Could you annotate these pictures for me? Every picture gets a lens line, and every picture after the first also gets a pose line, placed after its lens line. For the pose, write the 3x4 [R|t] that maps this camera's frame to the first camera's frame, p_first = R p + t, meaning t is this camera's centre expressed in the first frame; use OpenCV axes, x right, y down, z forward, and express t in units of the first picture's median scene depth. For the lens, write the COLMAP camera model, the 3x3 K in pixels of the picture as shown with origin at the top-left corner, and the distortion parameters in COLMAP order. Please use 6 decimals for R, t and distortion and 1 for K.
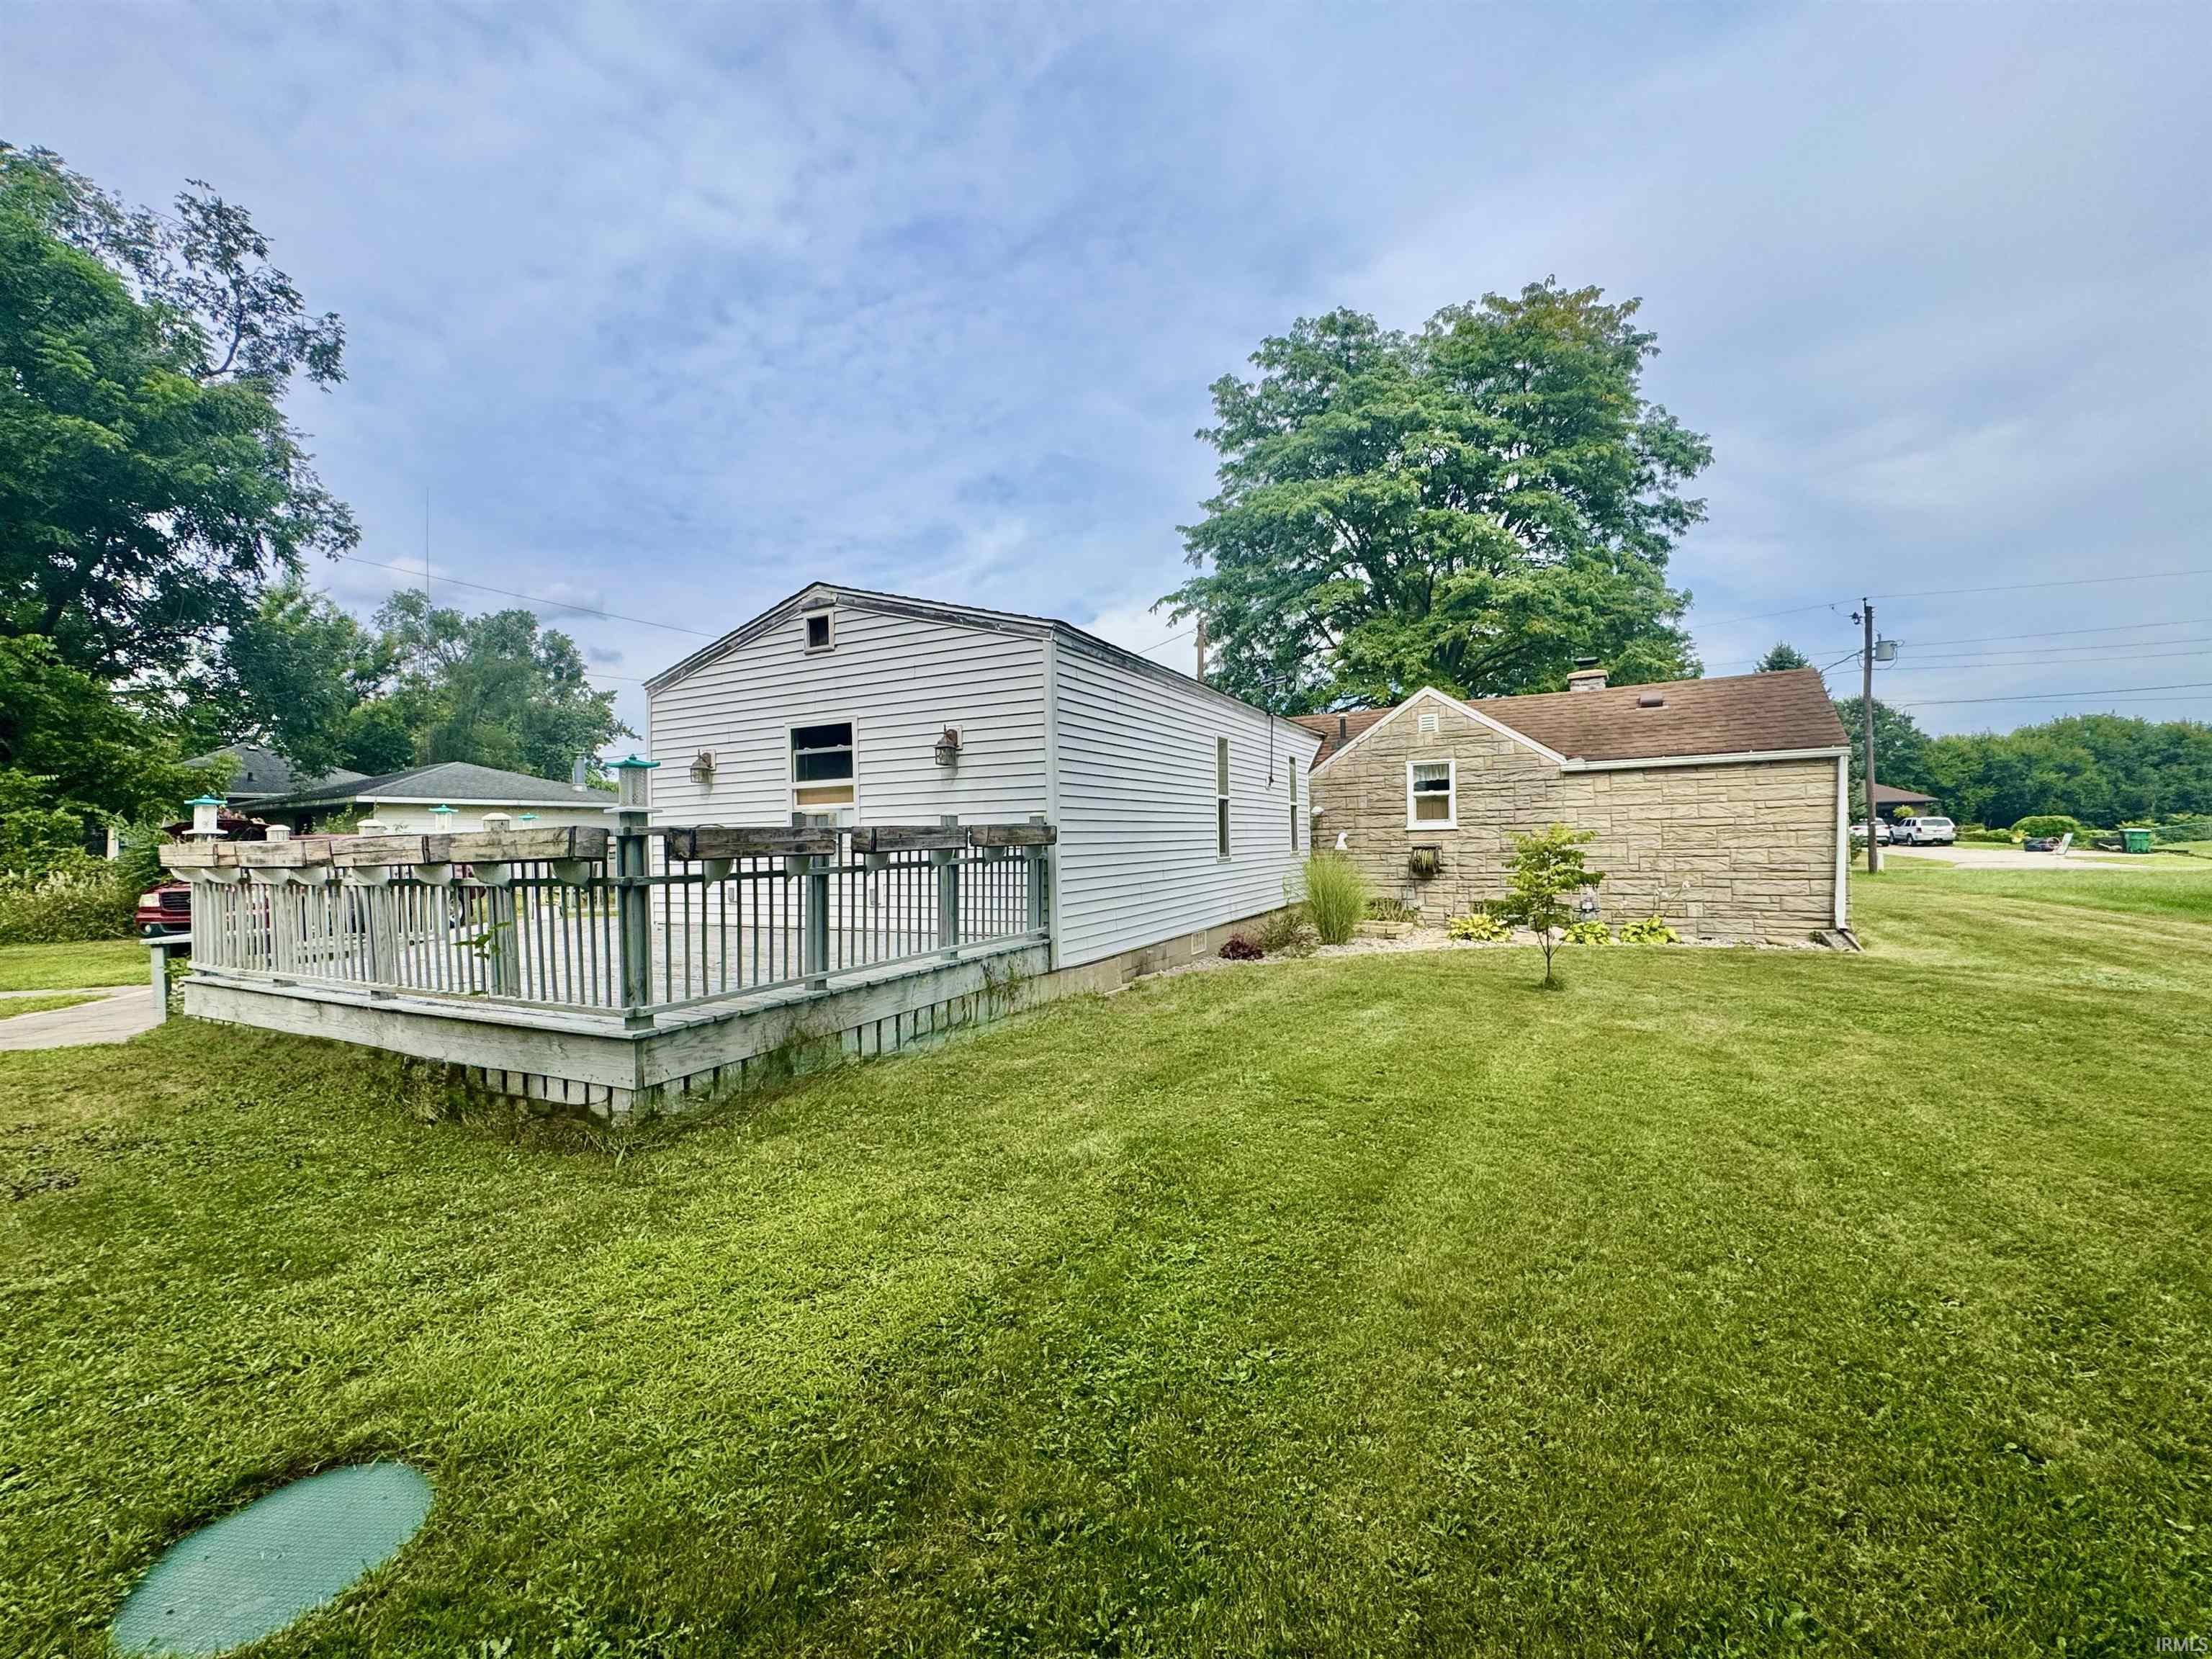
lens RADIAL K [[942.3, 0, 1107.5], [0, 942.3, 807.0], [0, 0, 1]] dist [-0.000203, 0.000254]
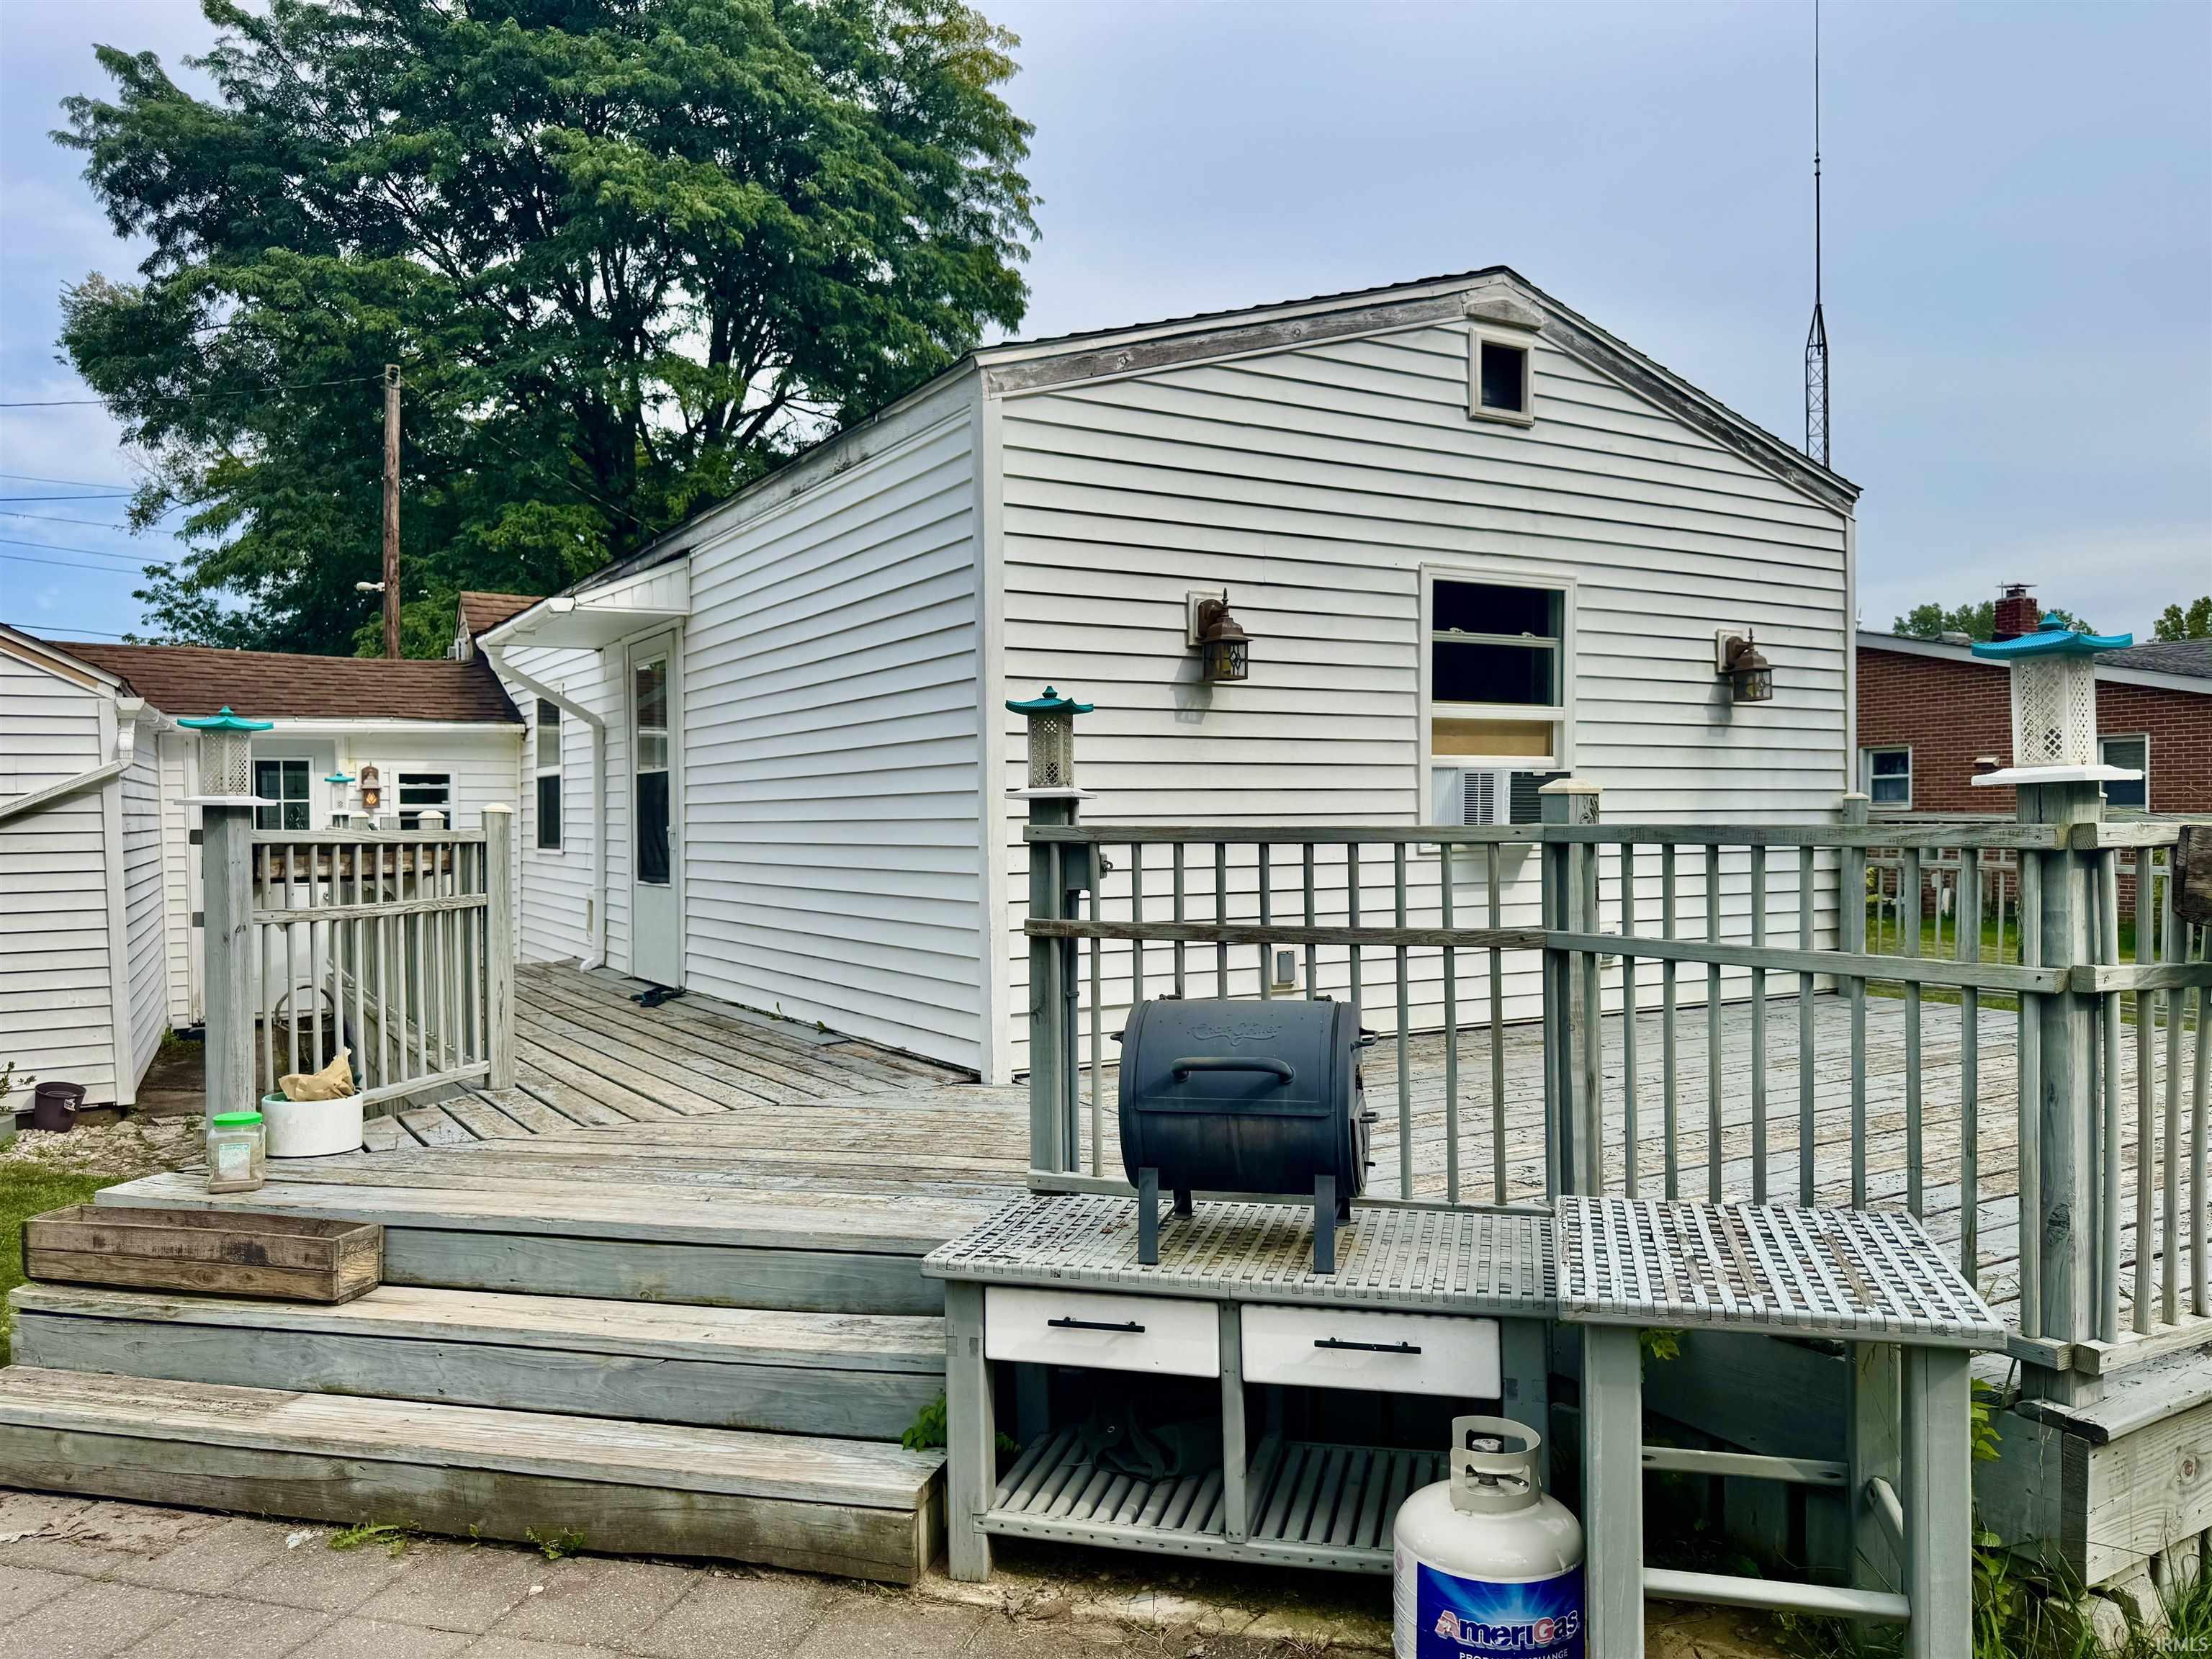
lens RADIAL K [[1577.6, 0, 1114.7], [0, 1577.6, 833.4], [0, 0, 1]] dist [0.025100, -0.028616]
pose [[0.535759, 0.010202, 0.844309, -1.001768], [-0.044290, 0.998890, 0.016035, 0.028672], [-0.843209, -0.045986, 0.535616, 0.703679]]
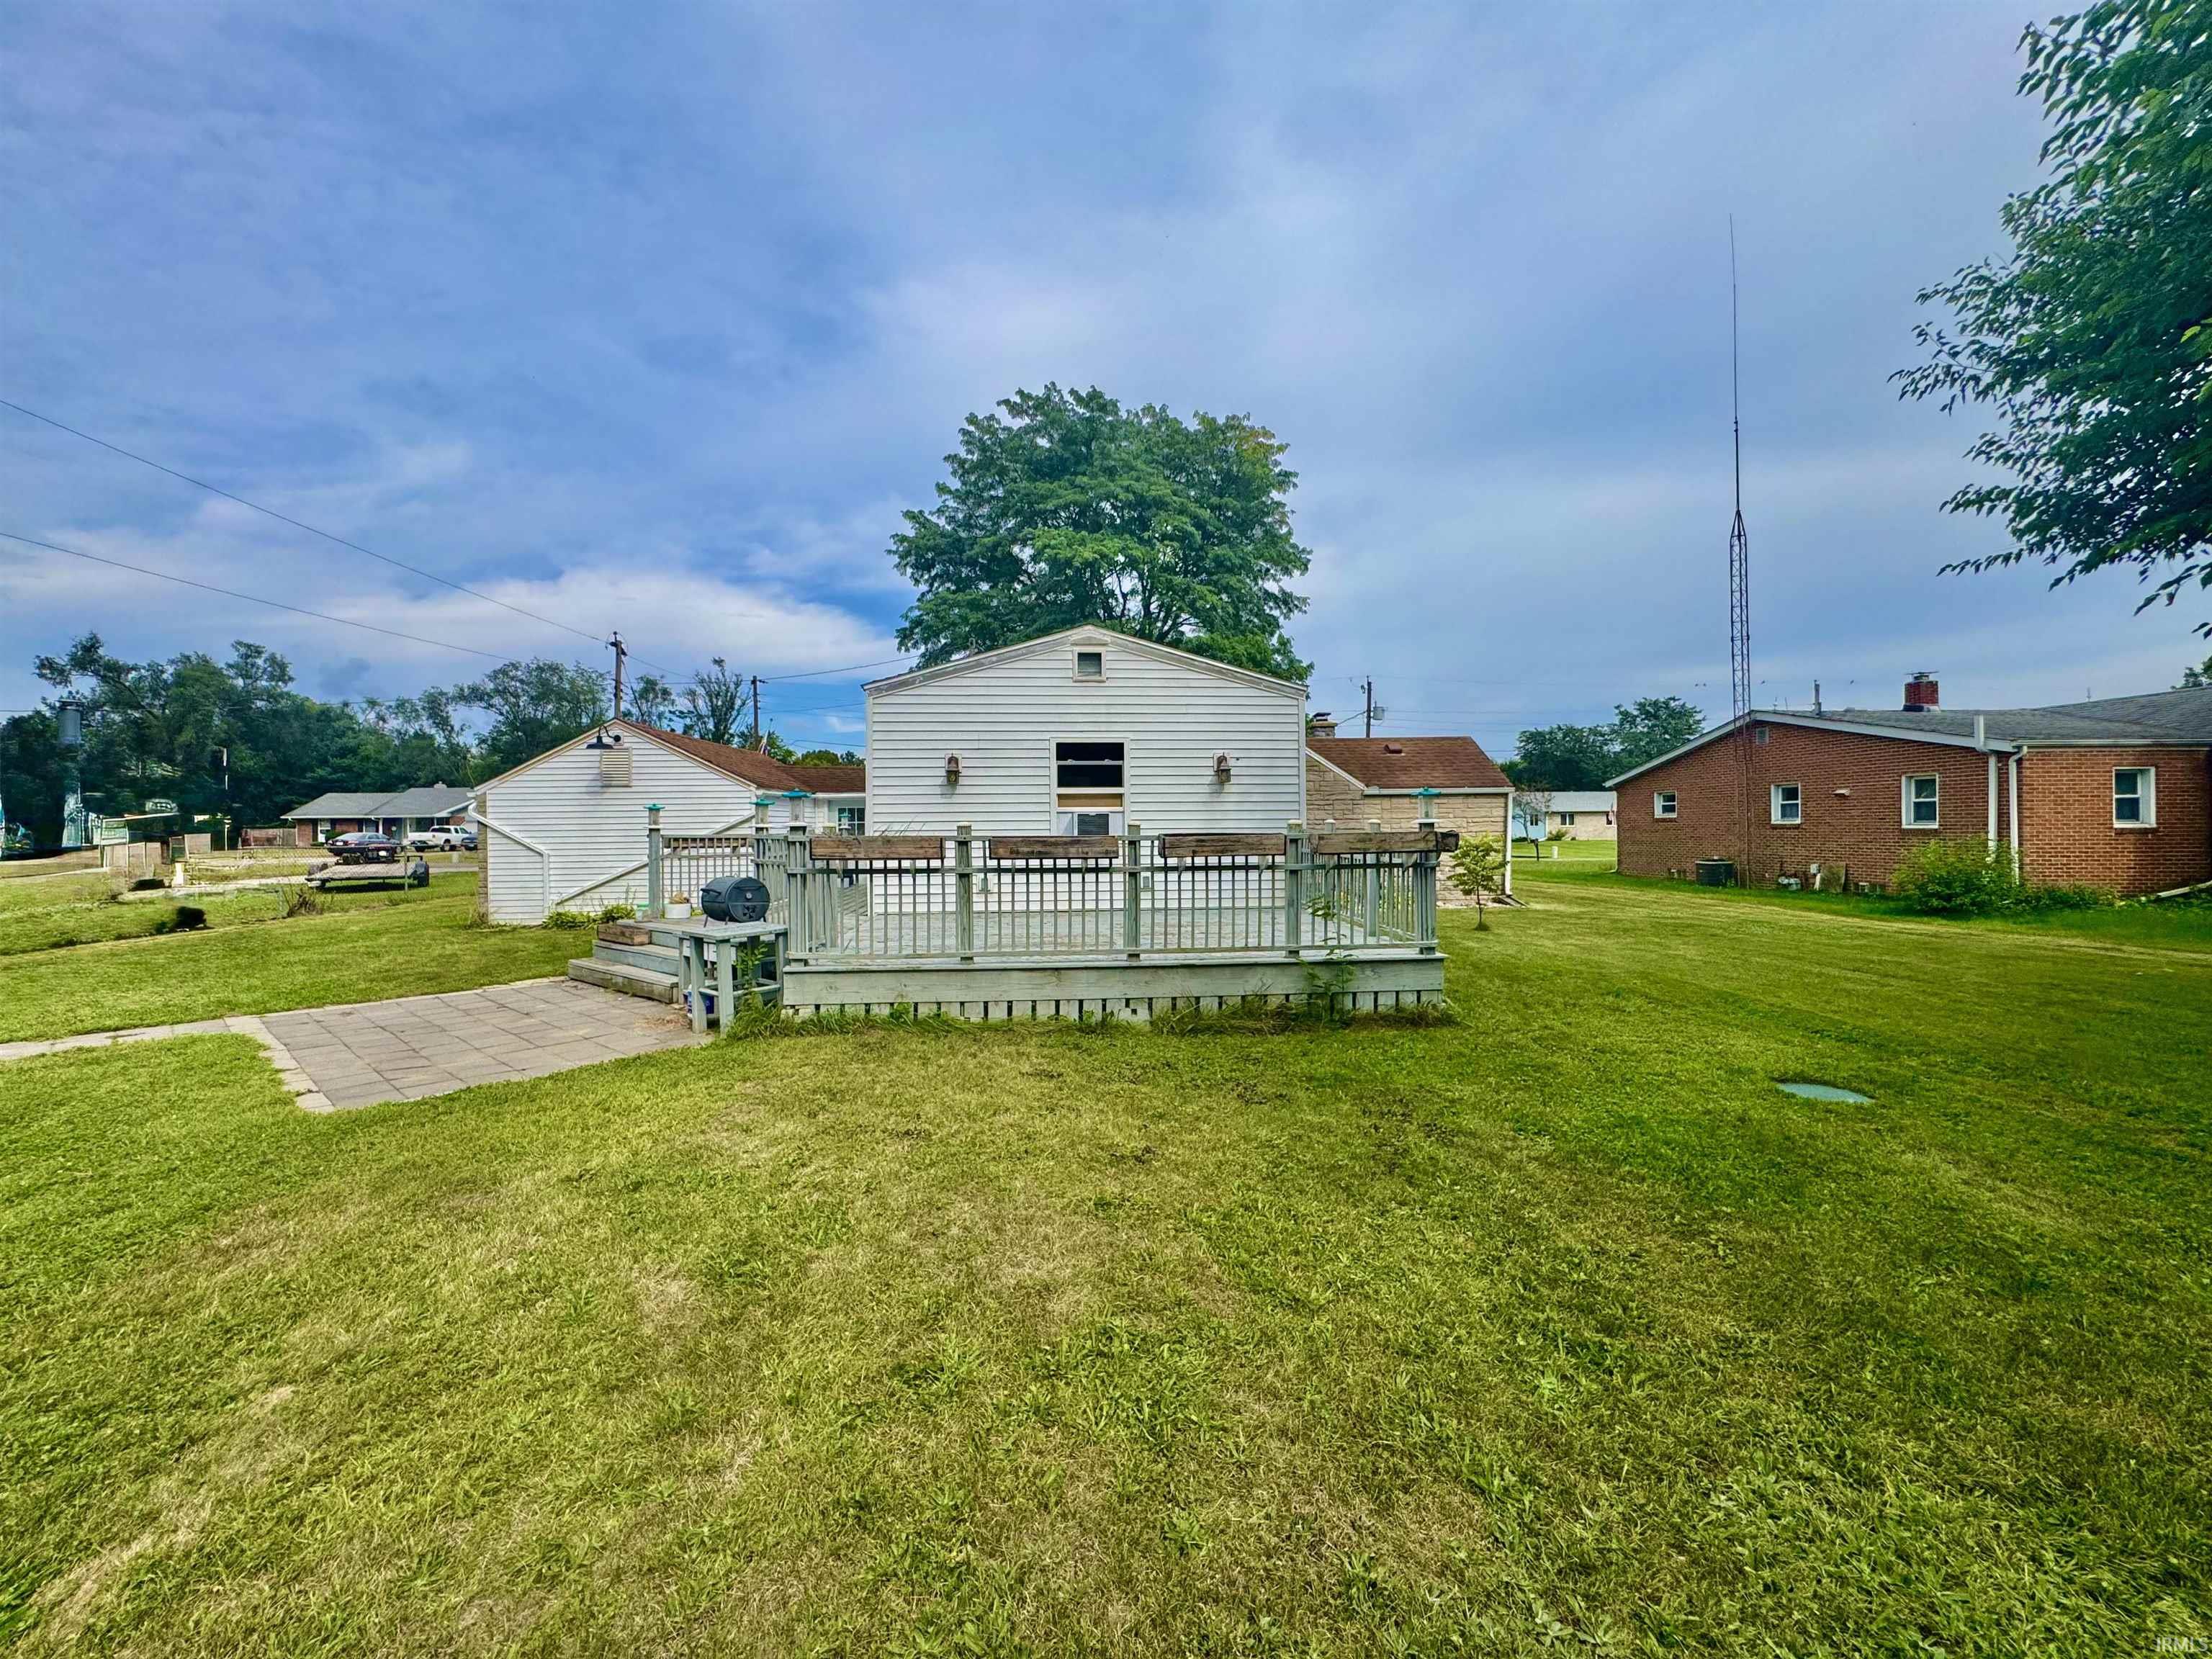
lens RADIAL K [[885.3, 0, 1103.2], [0, 885.3, 831.8], [0, 0, 1]] dist [-0.002825, 0.000910]
pose [[0.855446, 0.017251, 0.517604, -0.829873], [-0.039142, 0.998740, 0.031403, -0.008080], [-0.516410, -0.047123, 0.855044, 0.017283]]
